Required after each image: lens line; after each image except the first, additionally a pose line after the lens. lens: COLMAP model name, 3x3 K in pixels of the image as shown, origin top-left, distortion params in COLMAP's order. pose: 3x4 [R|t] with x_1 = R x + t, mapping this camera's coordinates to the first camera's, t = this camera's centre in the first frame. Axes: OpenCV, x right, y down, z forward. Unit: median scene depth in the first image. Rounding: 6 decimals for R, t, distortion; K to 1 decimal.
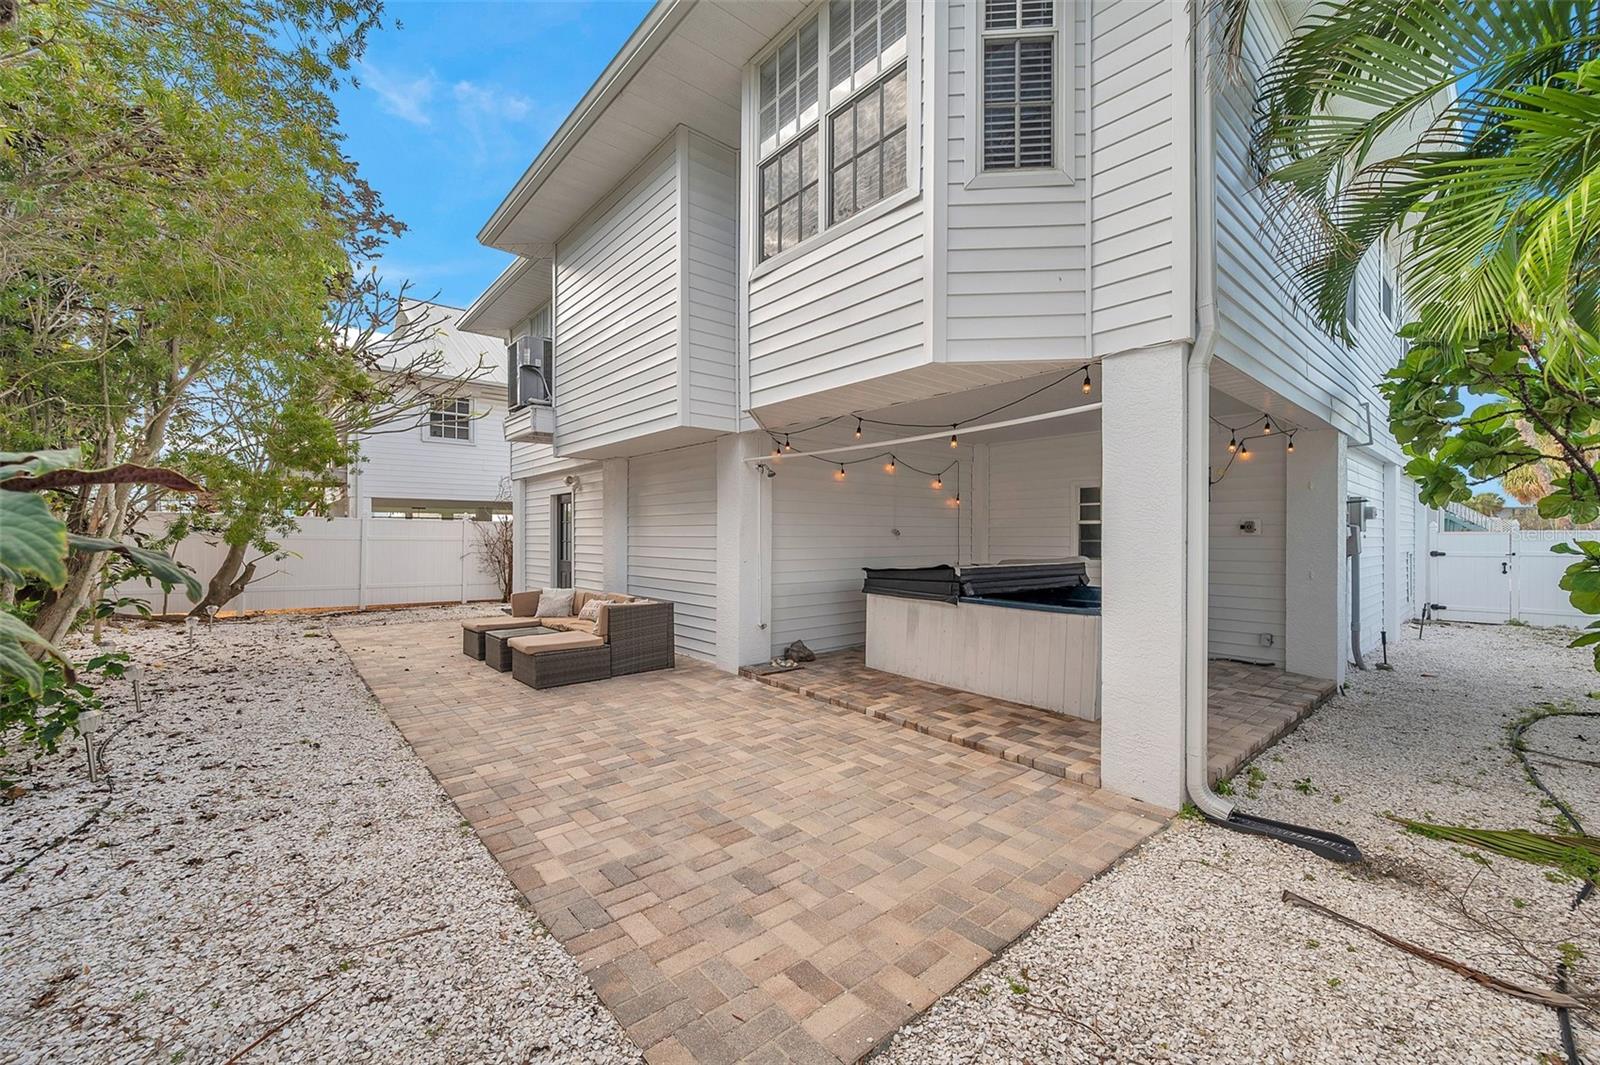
lens RADIAL K [[632.9, 0, 800.0], [0, 632.9, 532.5], [0, 0, 1]] dist [0.000014, -0.000015]
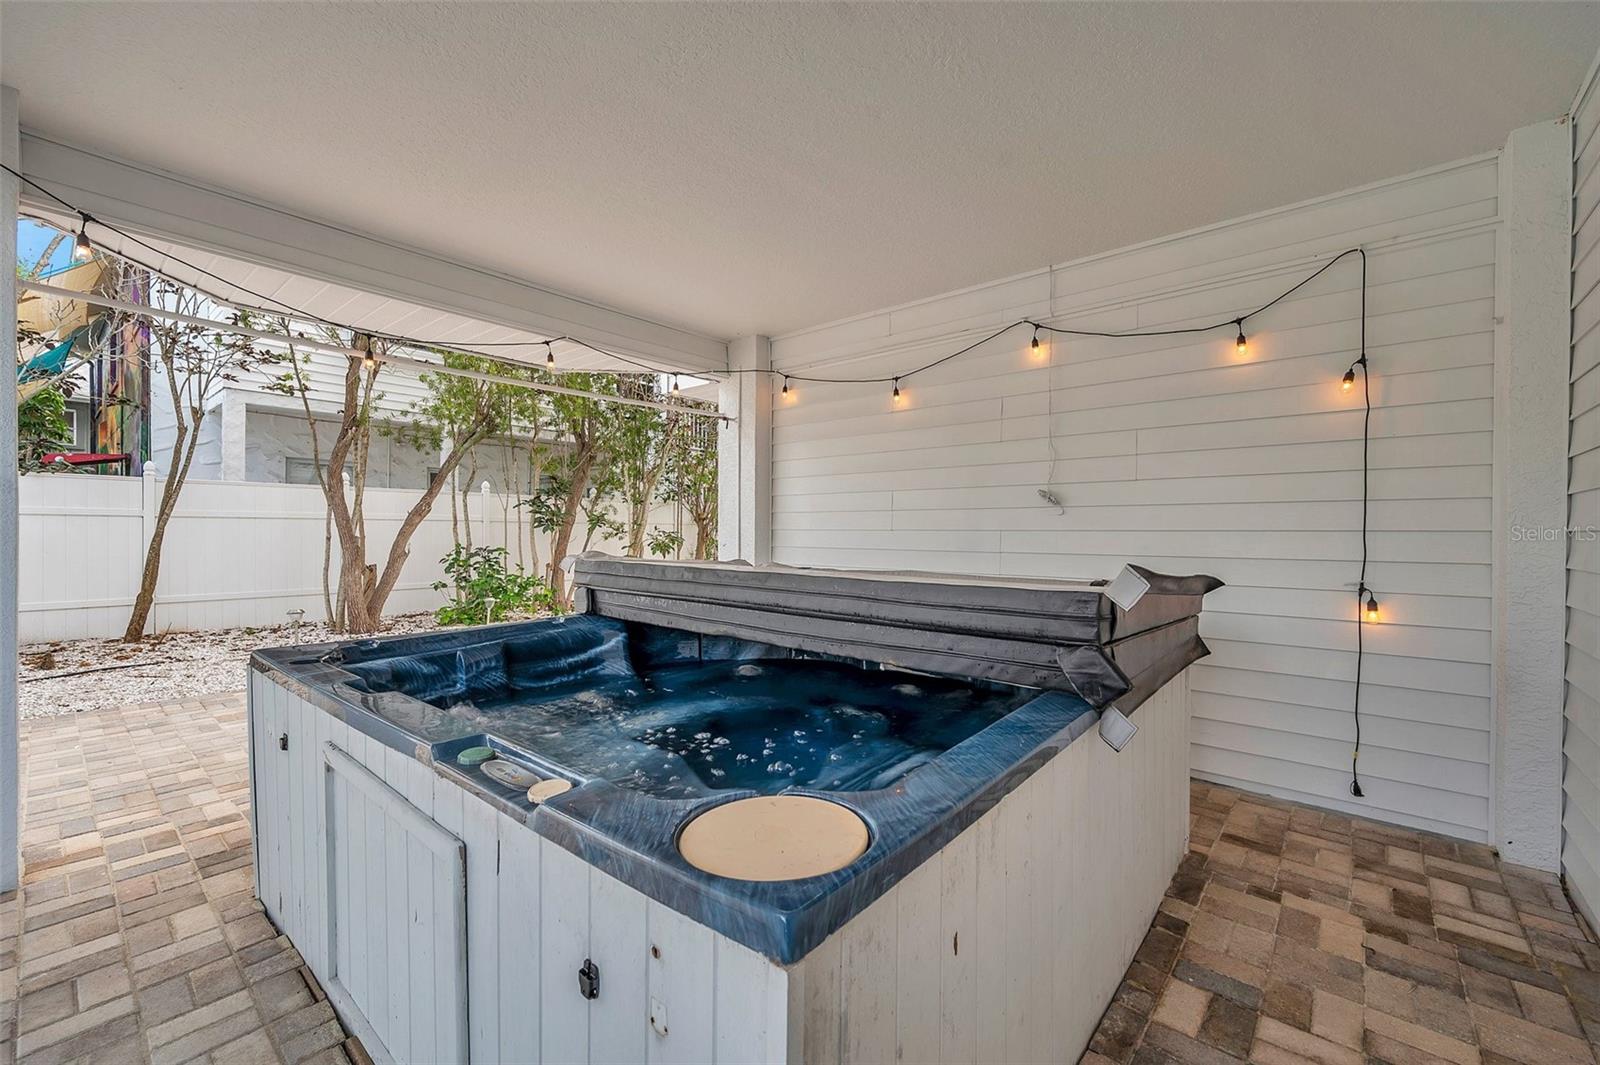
lens RADIAL K [[645.7, 0, 800.0], [0, 645.7, 532.5], [0, 0, 1]] dist [-0.000531, 0.000001]
pose [[0.156986, -0.002925, -0.987597, 0.658938], [-0.004433, 0.999983, -0.003666, 0.030050], [0.987591, 0.004954, 0.156970, 0.899182]]
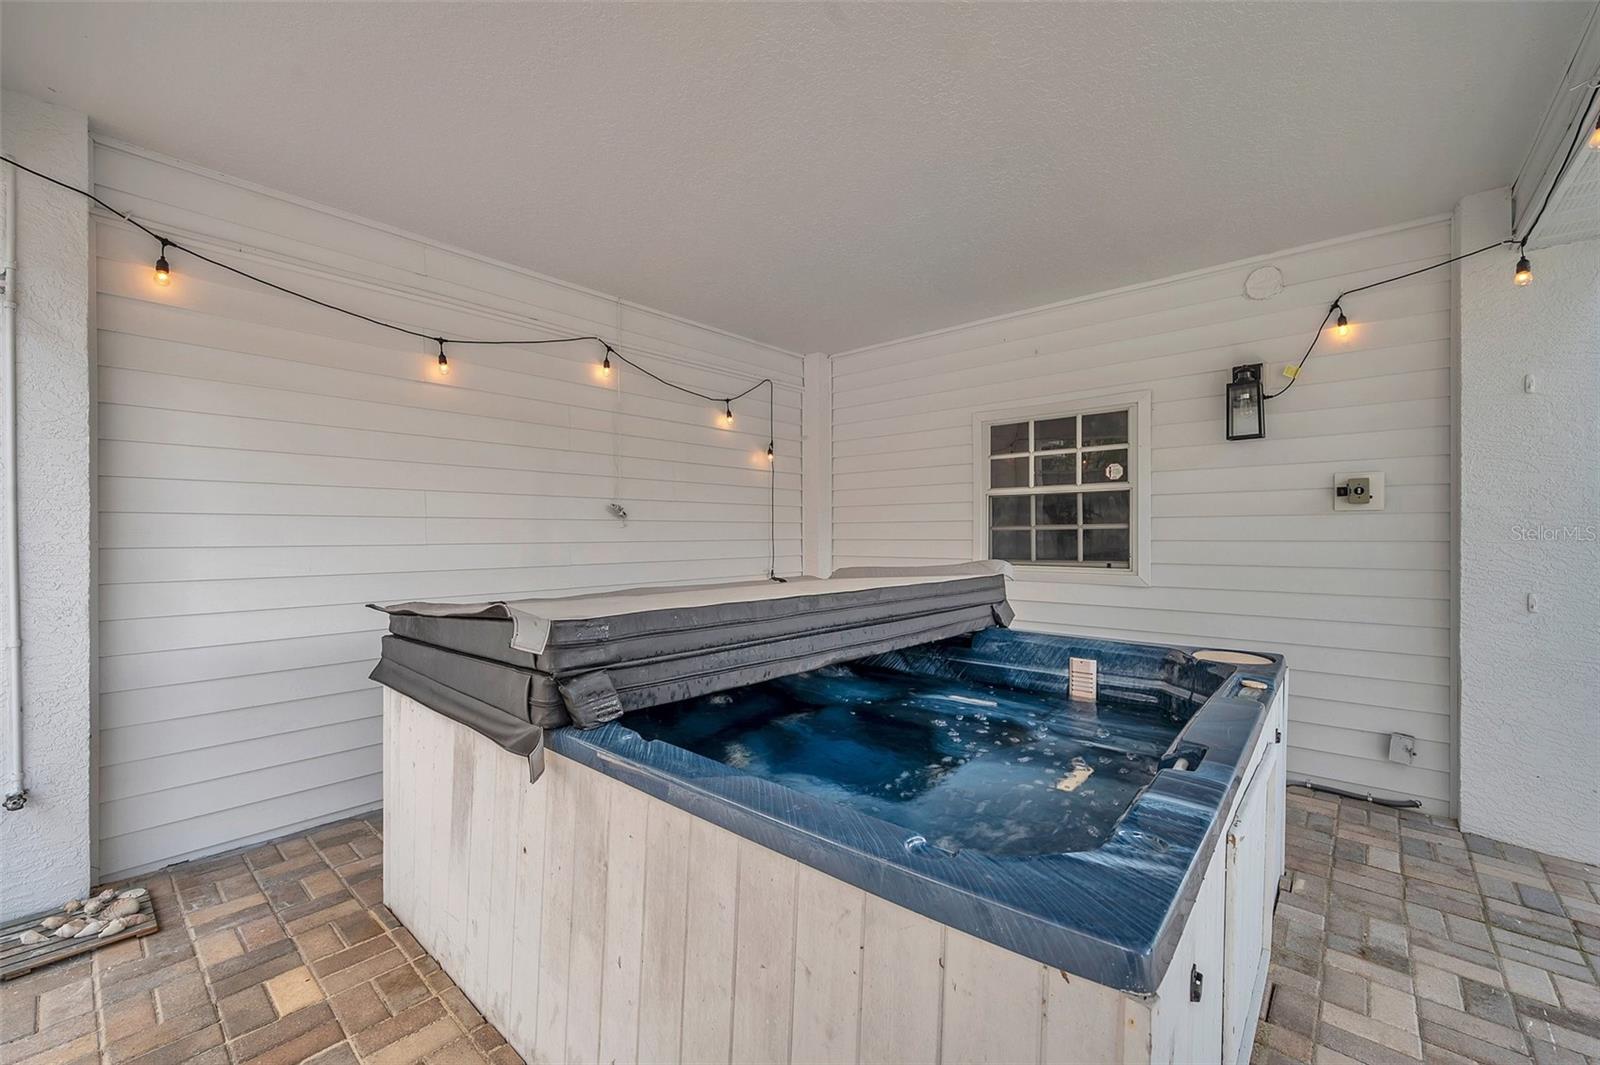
lens RADIAL K [[645.7, 0, 800.0], [0, 645.7, 532.5], [0, 0, 1]] dist [-0.000531, 0.000001]
pose [[0.990831, -0.004577, 0.135027, 0.260215], [0.004435, 0.999989, 0.001354, 0.017622], [-0.135032, -0.000743, 0.990841, 0.600365]]
